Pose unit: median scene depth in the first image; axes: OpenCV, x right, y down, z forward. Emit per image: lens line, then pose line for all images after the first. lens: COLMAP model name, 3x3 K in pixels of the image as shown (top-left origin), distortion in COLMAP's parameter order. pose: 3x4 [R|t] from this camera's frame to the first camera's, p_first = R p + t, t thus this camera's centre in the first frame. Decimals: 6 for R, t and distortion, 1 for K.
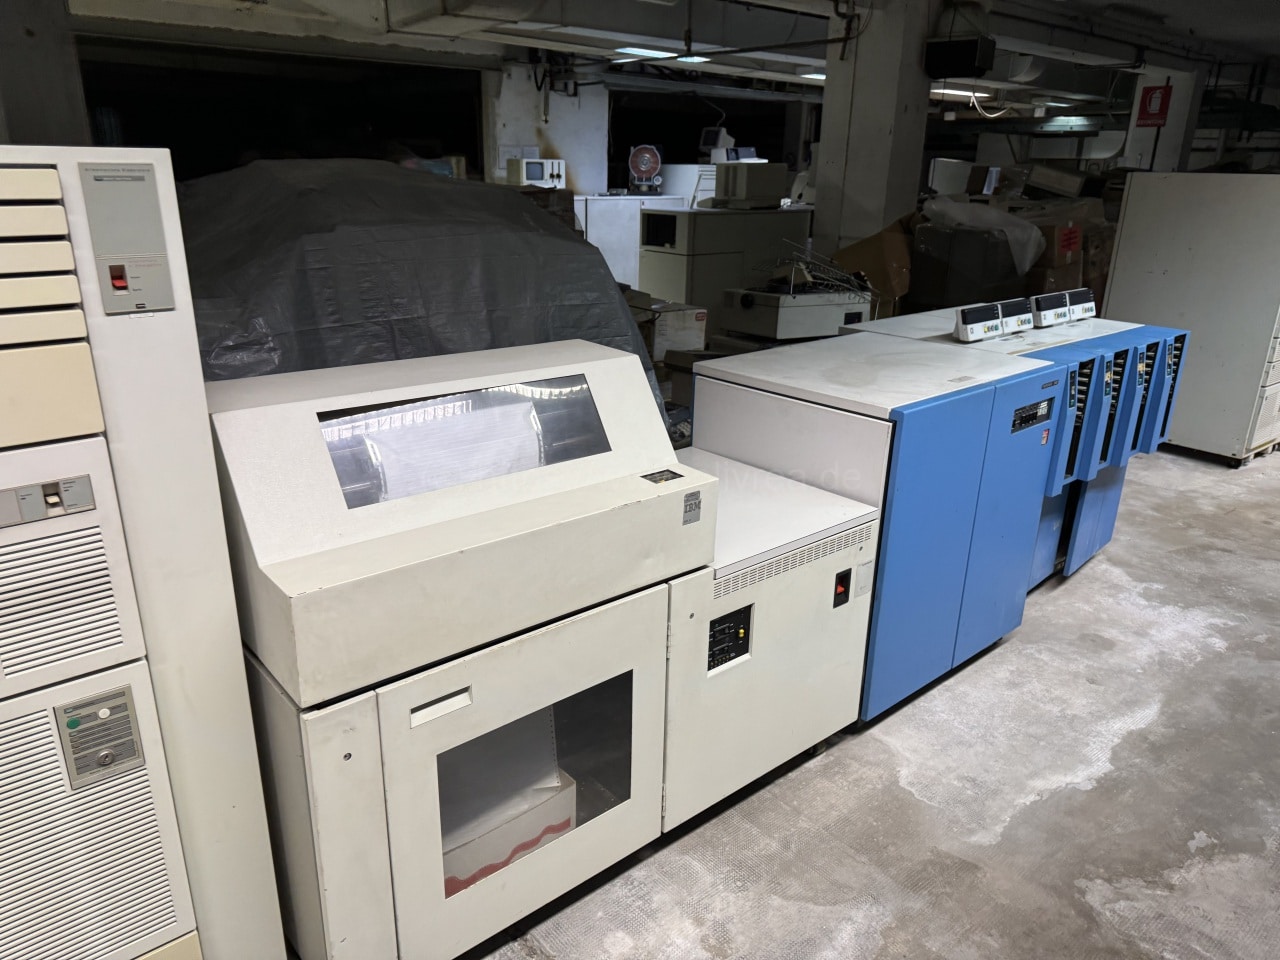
lens RADIAL K [[898.2, 0, 639.5], [0, 898.2, 486.5], [0, 0, 1]] dist [0.043141, -0.051856]
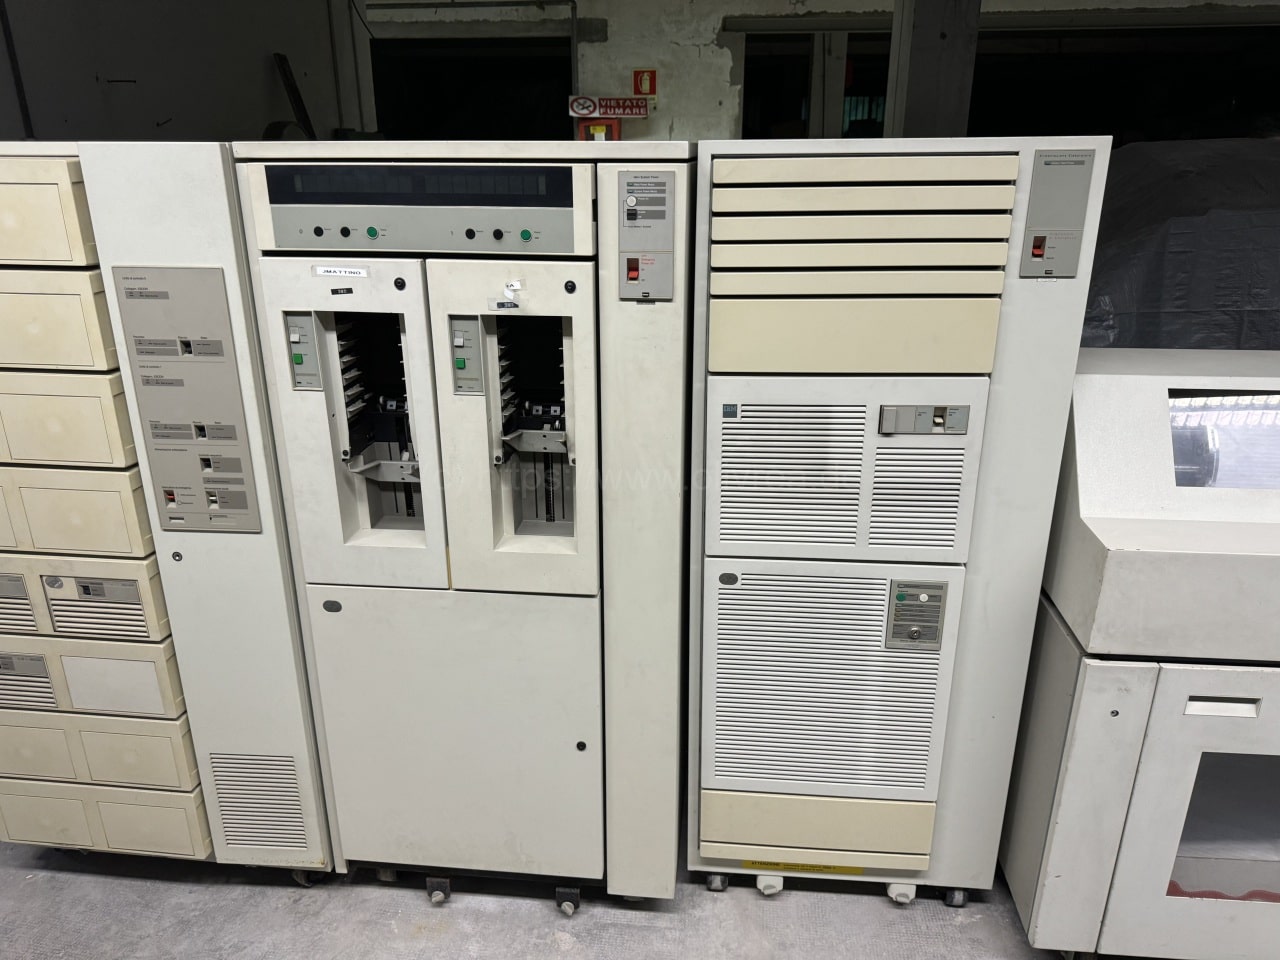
lens RADIAL K [[898.2, 0, 650.8], [0, 898.2, 480.7], [0, 0, 1]] dist [0.043141, -0.051856]
pose [[0.699719, 0.228231, -0.676981, -0.051934], [-0.221641, 0.970192, 0.097996, 0.055208], [0.679167, 0.081477, 0.729447, -0.162045]]
